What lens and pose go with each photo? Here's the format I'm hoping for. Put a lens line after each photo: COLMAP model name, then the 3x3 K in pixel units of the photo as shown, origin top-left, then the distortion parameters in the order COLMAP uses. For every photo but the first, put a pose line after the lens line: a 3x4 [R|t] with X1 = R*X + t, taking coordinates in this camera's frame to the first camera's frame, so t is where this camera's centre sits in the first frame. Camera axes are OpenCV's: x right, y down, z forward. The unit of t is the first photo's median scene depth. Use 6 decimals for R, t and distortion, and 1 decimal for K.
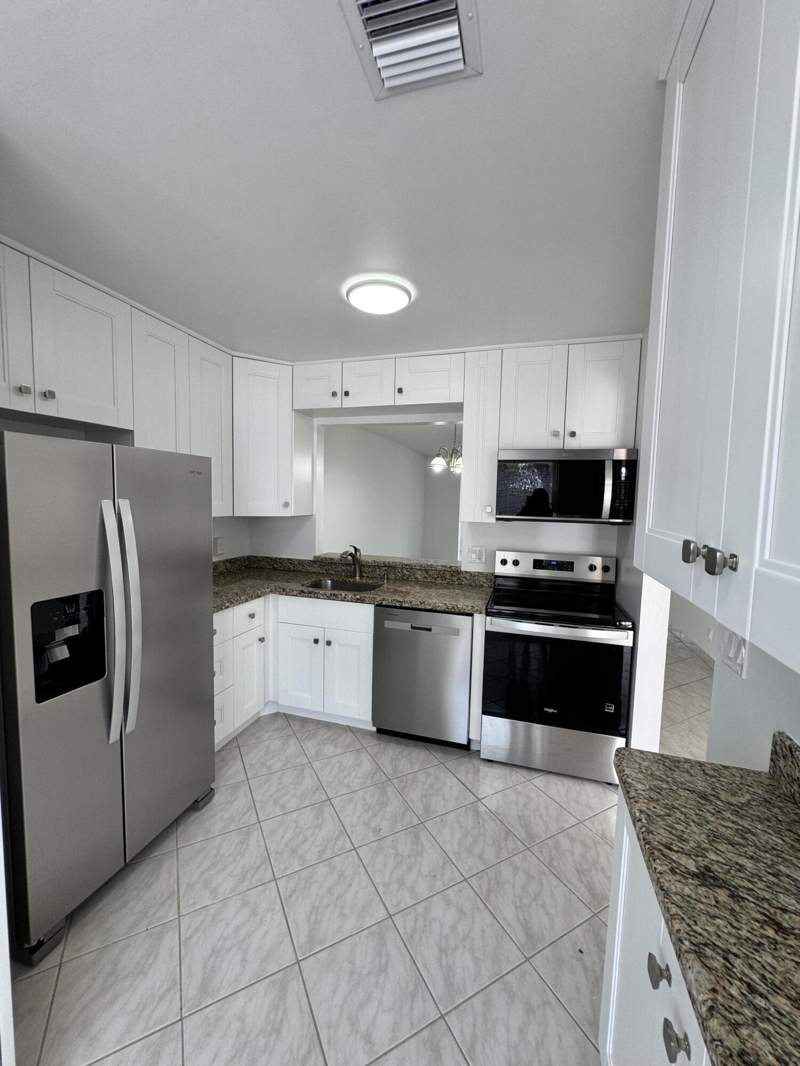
lens RADIAL K [[433.2, 0, 398.2], [0, 433.2, 532.6], [0, 0, 1]] dist [-0.001295, -0.000047]
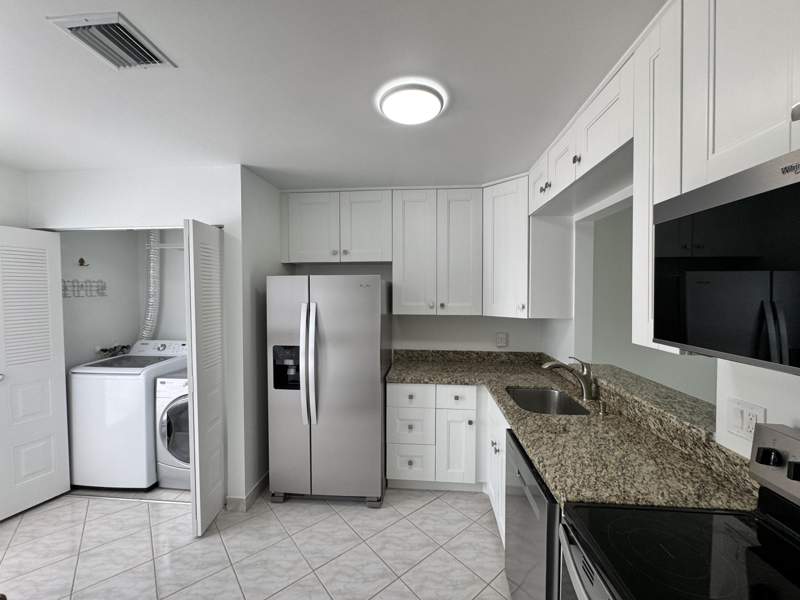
lens RADIAL K [[325.1, 0, 398.0], [0, 325.1, 299.0], [0, 0, 1]] dist [-0.001295, -0.000047]
pose [[0.202839, -0.003060, -0.979207, 0.511827], [-0.073660, 0.997114, -0.018374, -0.053910], [0.976438, 0.075855, 0.202028, 0.620233]]
